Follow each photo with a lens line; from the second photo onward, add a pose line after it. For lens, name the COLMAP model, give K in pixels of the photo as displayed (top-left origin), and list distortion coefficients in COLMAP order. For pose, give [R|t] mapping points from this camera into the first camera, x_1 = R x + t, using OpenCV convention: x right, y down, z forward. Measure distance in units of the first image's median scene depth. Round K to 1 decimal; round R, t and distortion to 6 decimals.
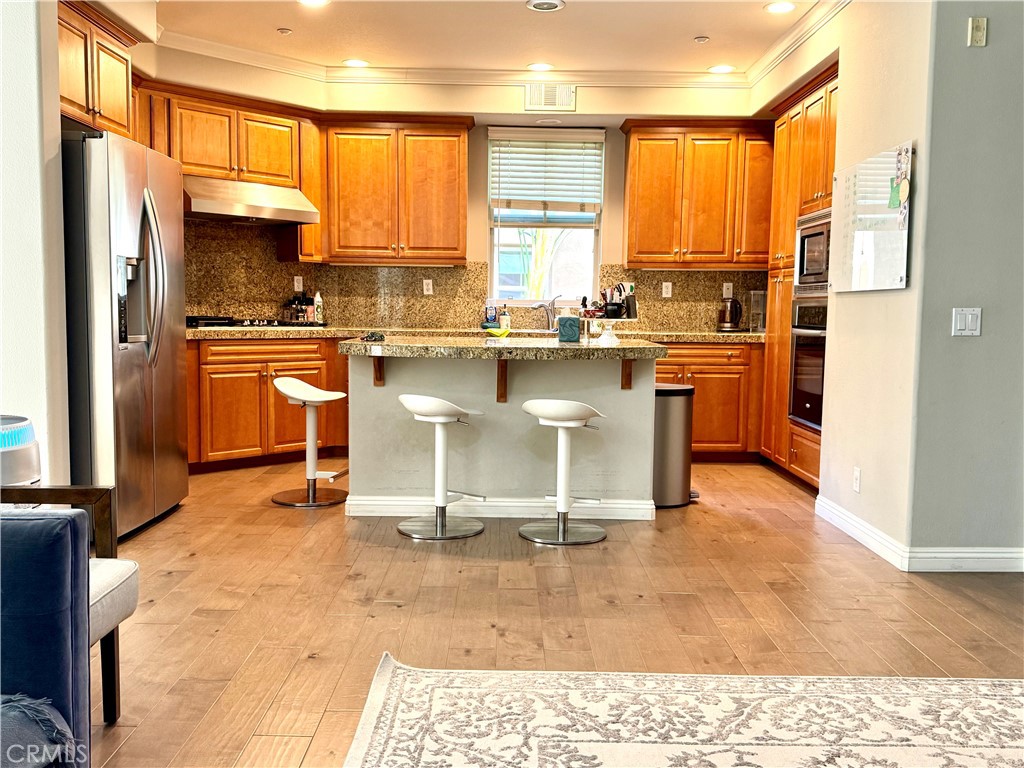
lens RADIAL K [[919.8, 0, 512.0], [0, 919.8, 384.0], [0, 0, 1]] dist [0.109200, -0.176571]
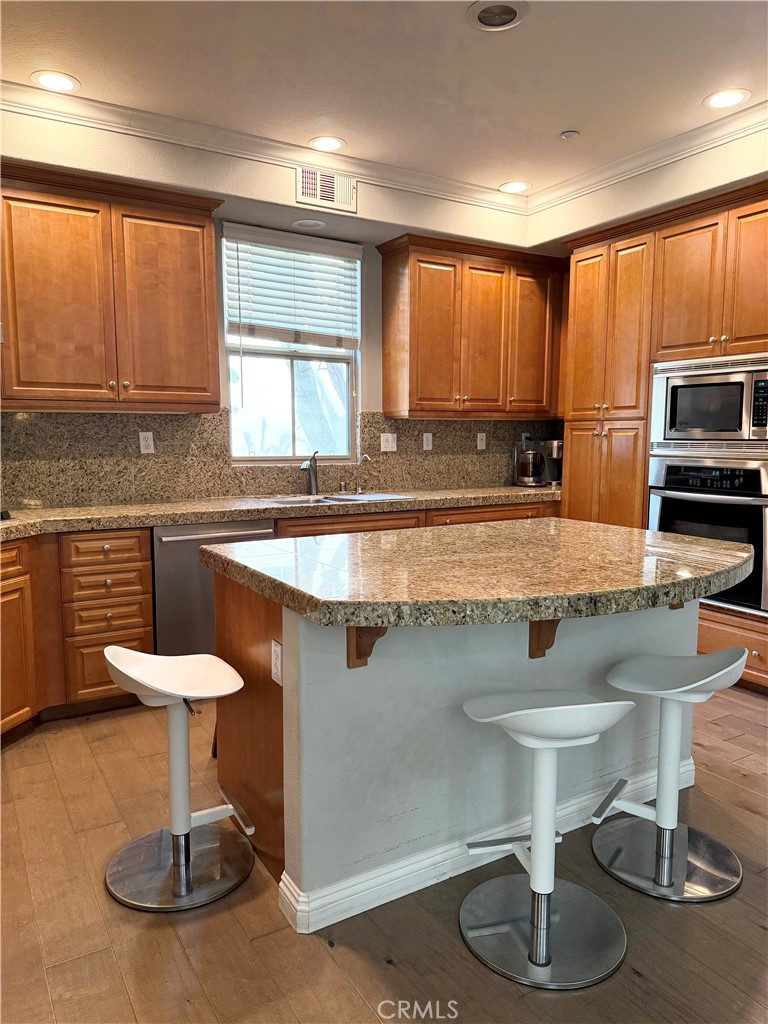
lens RADIAL K [[713.3, 0, 384.0], [0, 713.3, 512.0], [0, 0, 1]] dist [0.122448, -0.289401]
pose [[0.861406, -0.066831, 0.503502, -0.230811], [0.053727, 0.997733, 0.040514, -0.070332], [-0.505068, -0.007848, 0.863044, 0.470946]]
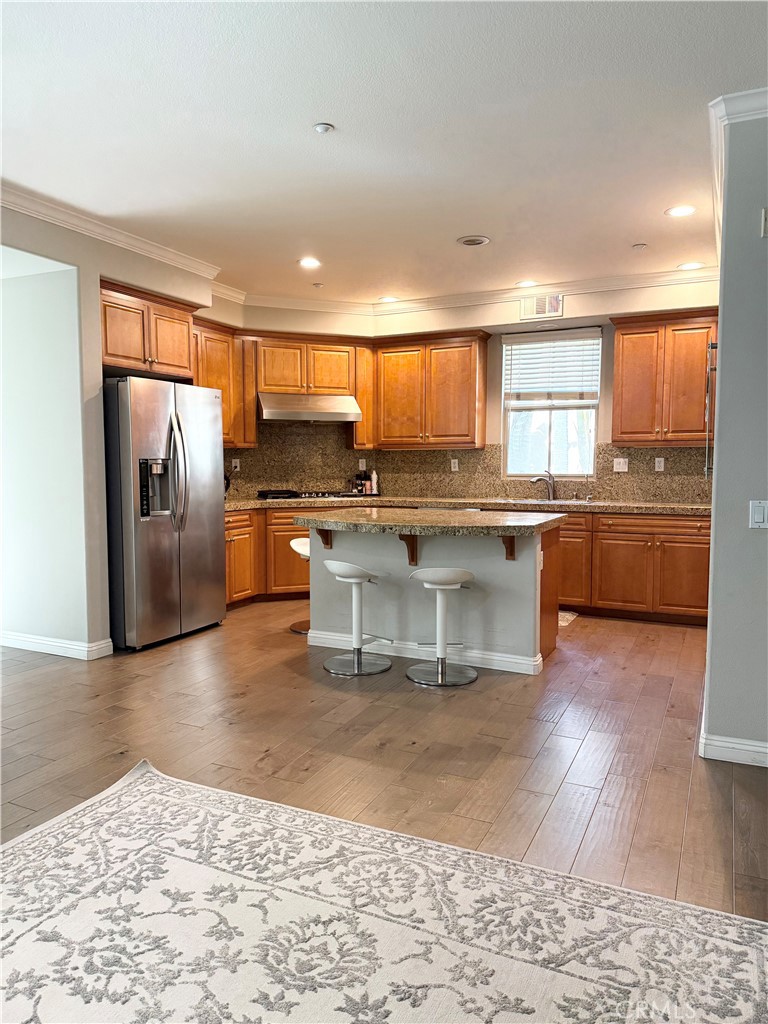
lens RADIAL K [[713.5, 0, 384.0], [0, 713.5, 512.0], [0, 0, 1]] dist [0.103955, -0.146191]
pose [[0.899008, 0.016092, -0.437637, 0.271637], [-0.023136, 0.999674, -0.010768, -0.030056], [0.437321, 0.019805, 0.899087, 0.079456]]
